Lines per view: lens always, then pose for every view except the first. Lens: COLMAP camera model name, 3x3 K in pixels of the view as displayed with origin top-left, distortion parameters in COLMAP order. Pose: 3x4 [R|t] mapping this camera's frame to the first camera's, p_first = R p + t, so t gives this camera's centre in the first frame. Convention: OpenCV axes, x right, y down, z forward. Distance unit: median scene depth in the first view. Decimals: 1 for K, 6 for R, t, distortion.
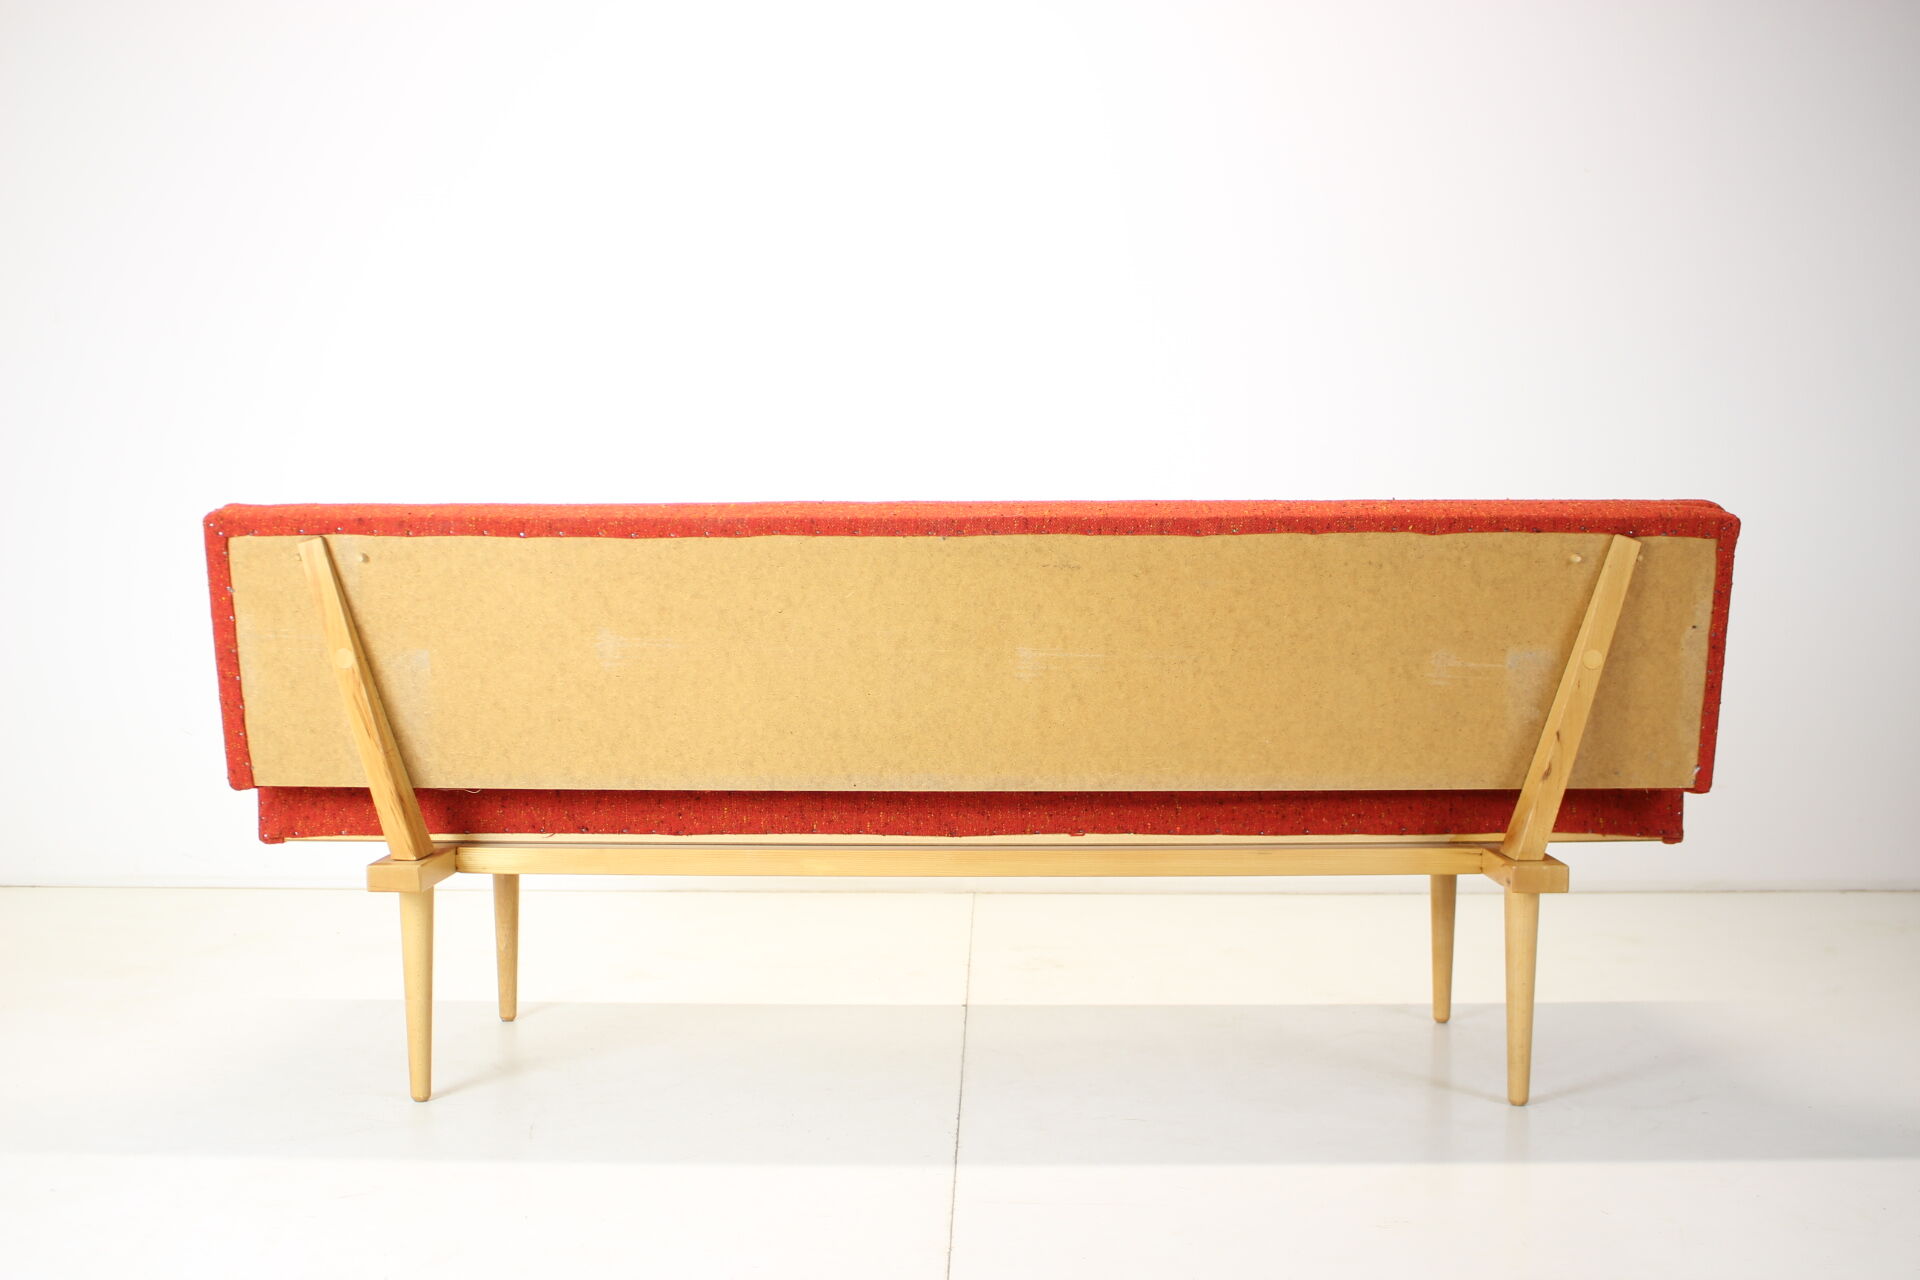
lens RADIAL K [[2057.9, 0, 960.0], [0, 2057.9, 640.0], [0, 0, 1]] dist [-0.074026, 0.015893]
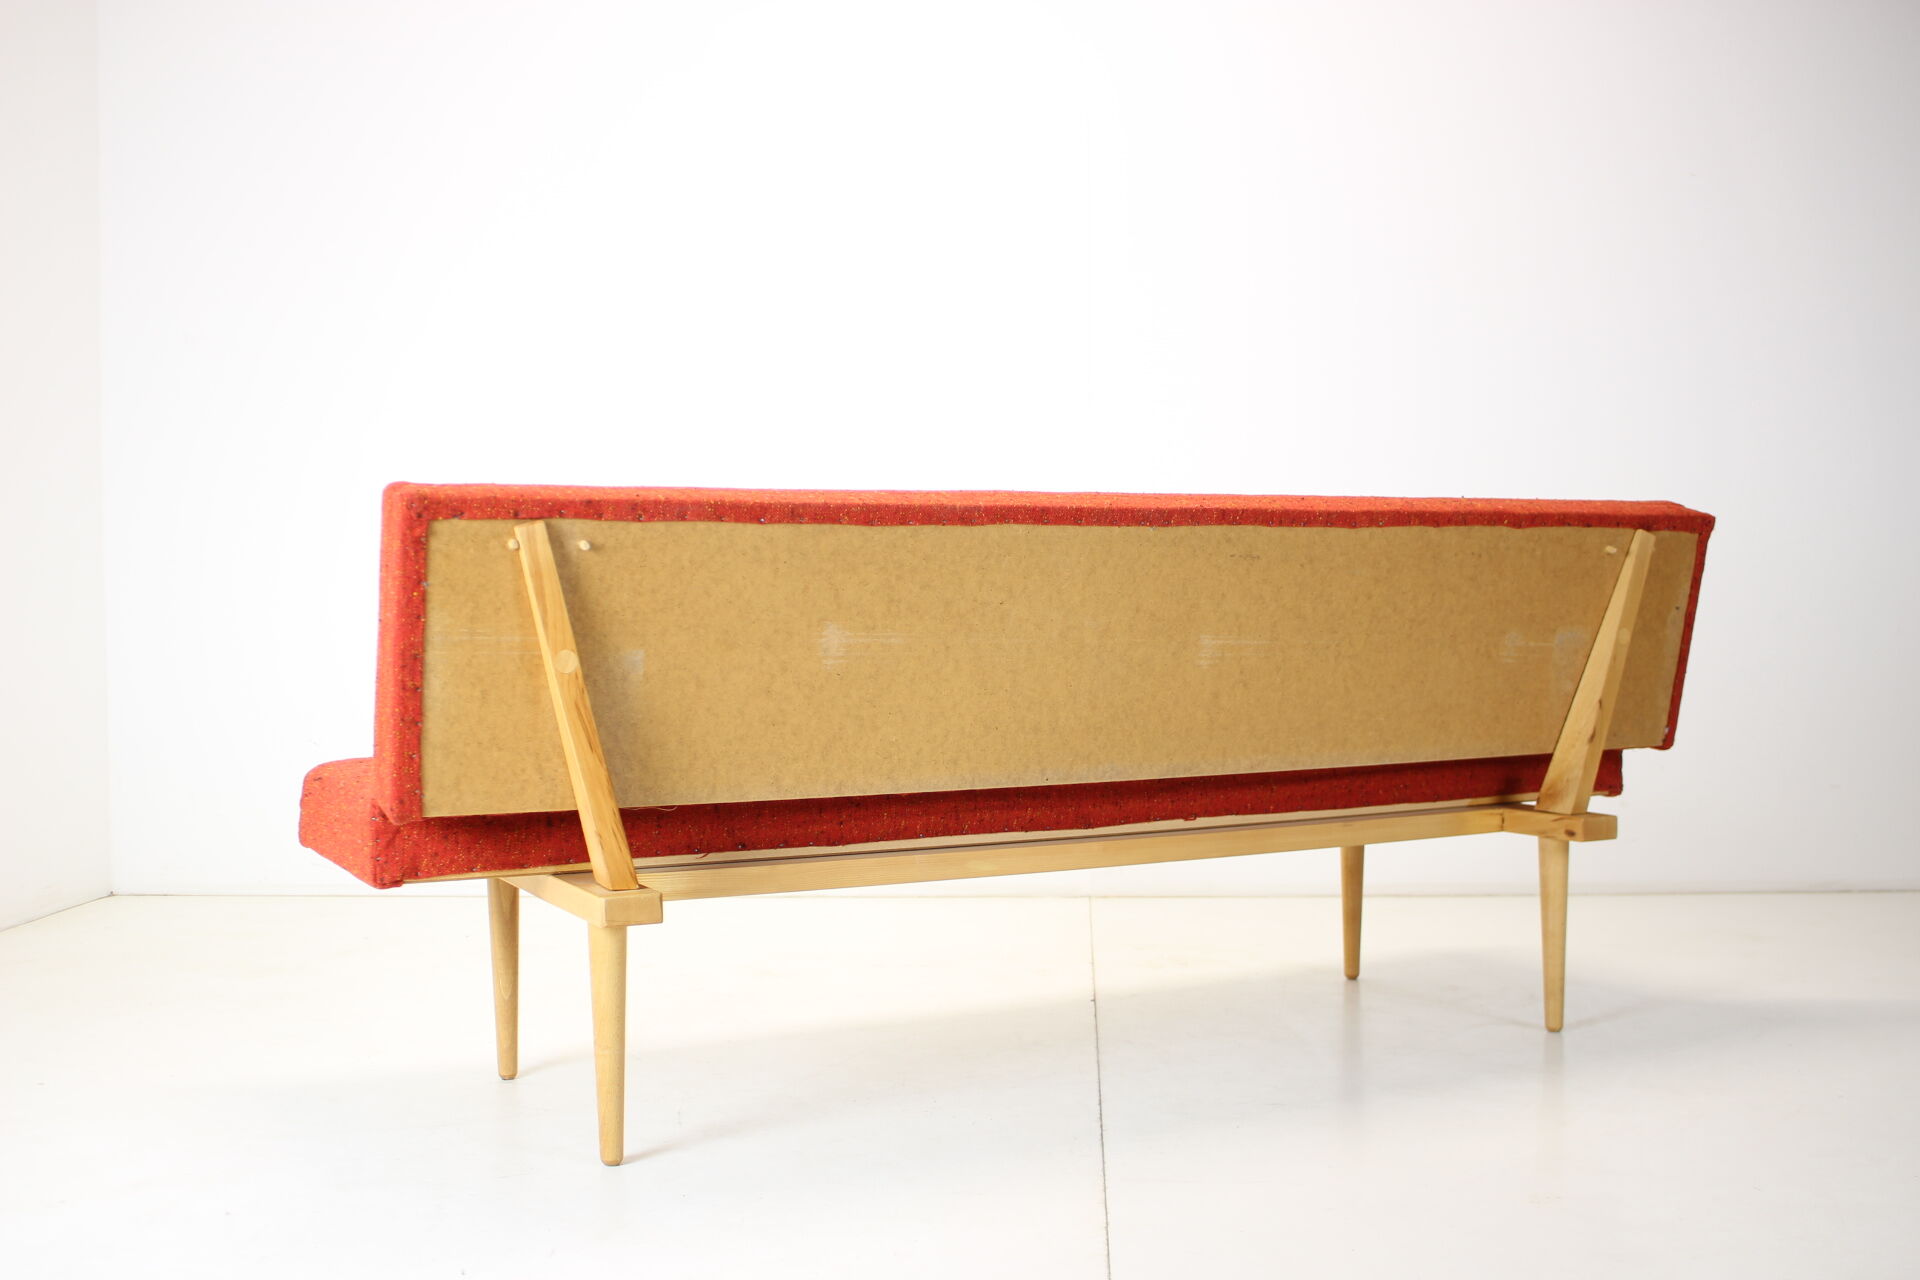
lens RADIAL K [[2057.9, 0, 960.0], [0, 2057.9, 640.0], [0, 0, 1]] dist [-0.074026, 0.015893]
pose [[0.881369, -0.018311, 0.472074, -0.564642], [0.027256, 0.999555, -0.012115, 0.015007], [-0.471642, 0.023544, 0.881476, 0.152265]]
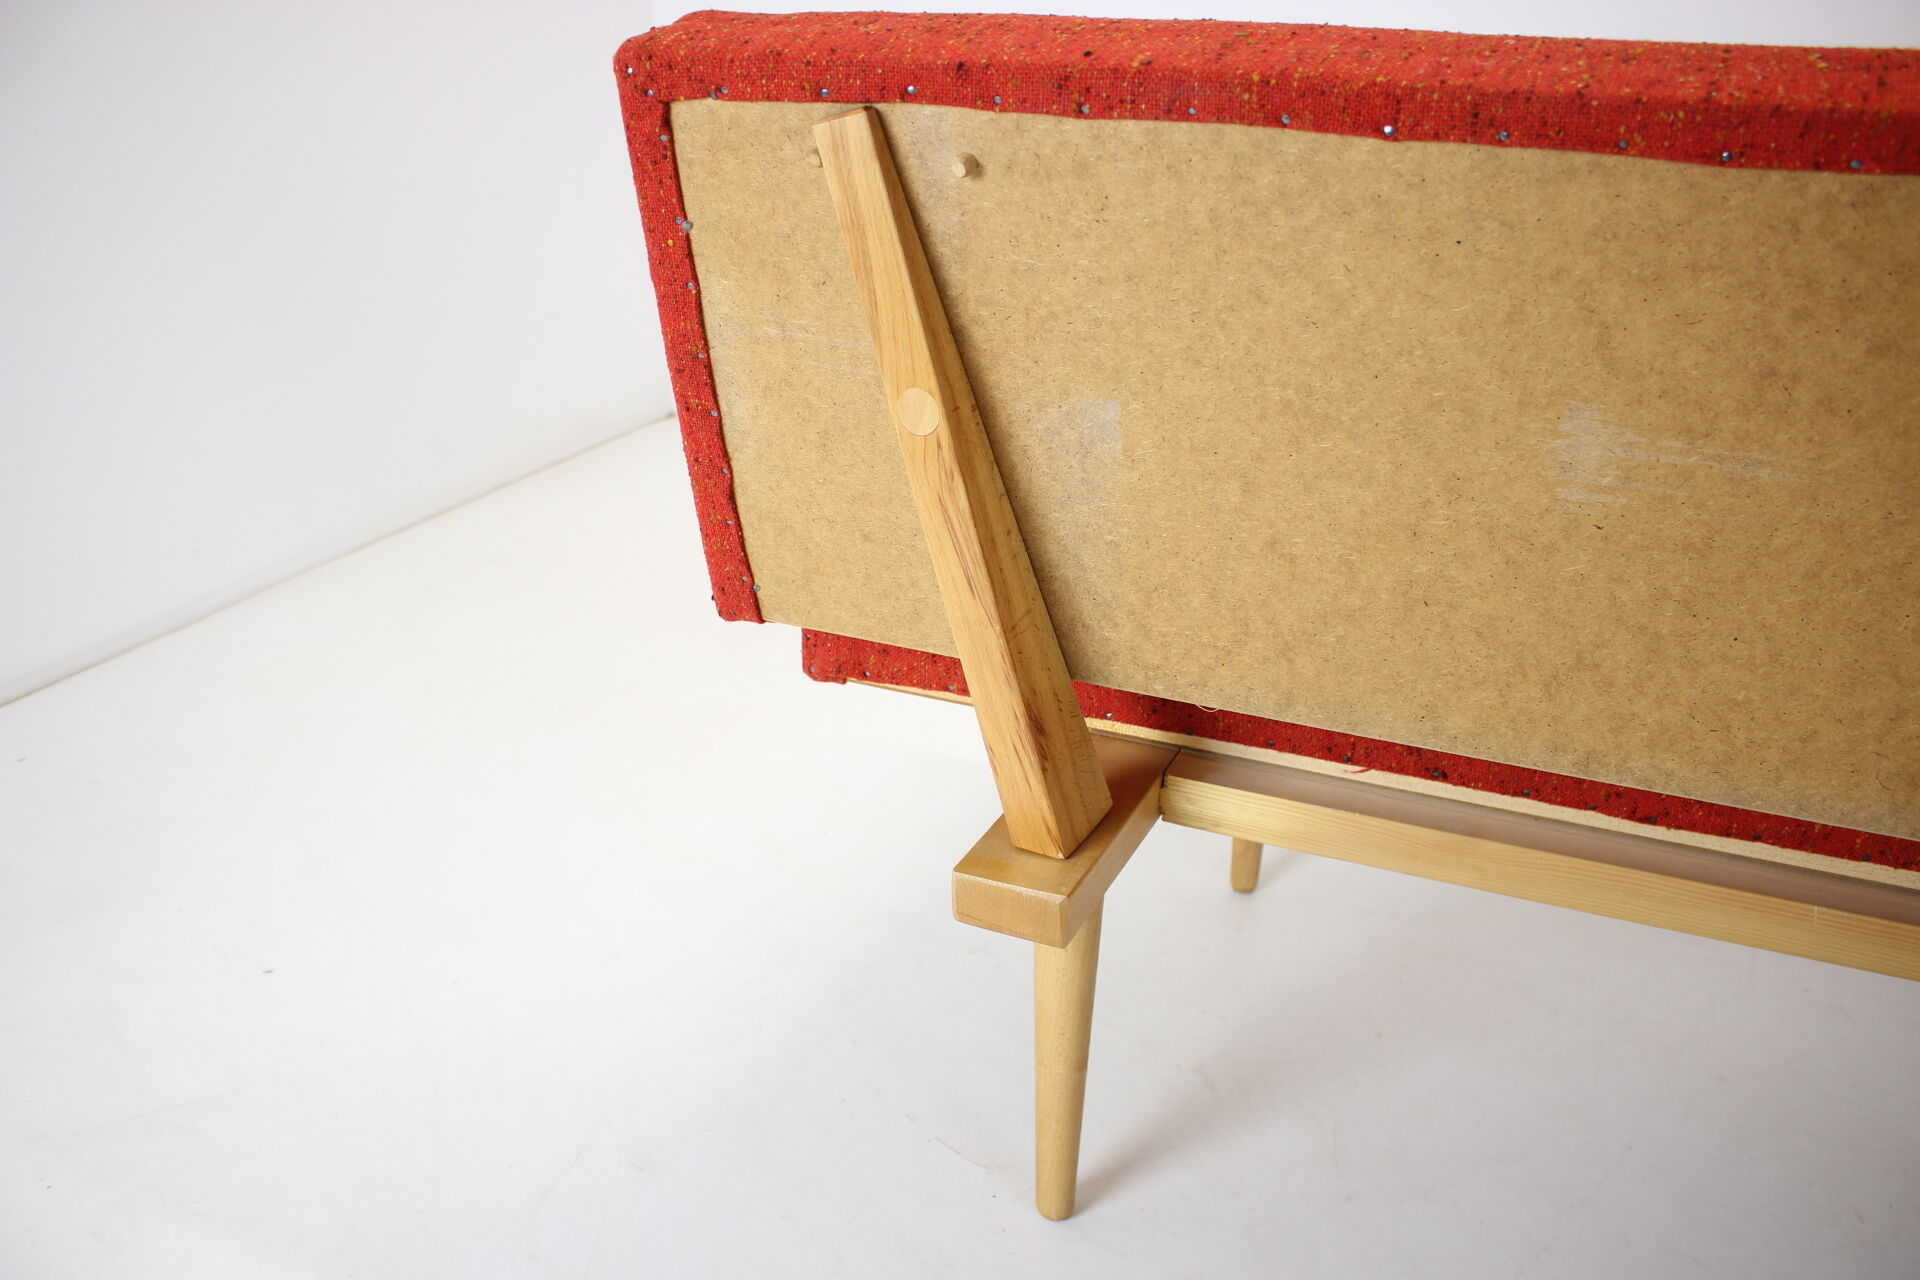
lens RADIAL K [[1600.2, 0, 960.0], [0, 1600.2, 640.0], [0, 0, 1]] dist [-0.151107, 0.105459]
pose [[0.920945, 0.158879, -0.355835, -0.171132], [-0.023475, 0.934075, 0.356305, -0.063065], [0.388985, -0.319784, 0.863961, 0.708116]]
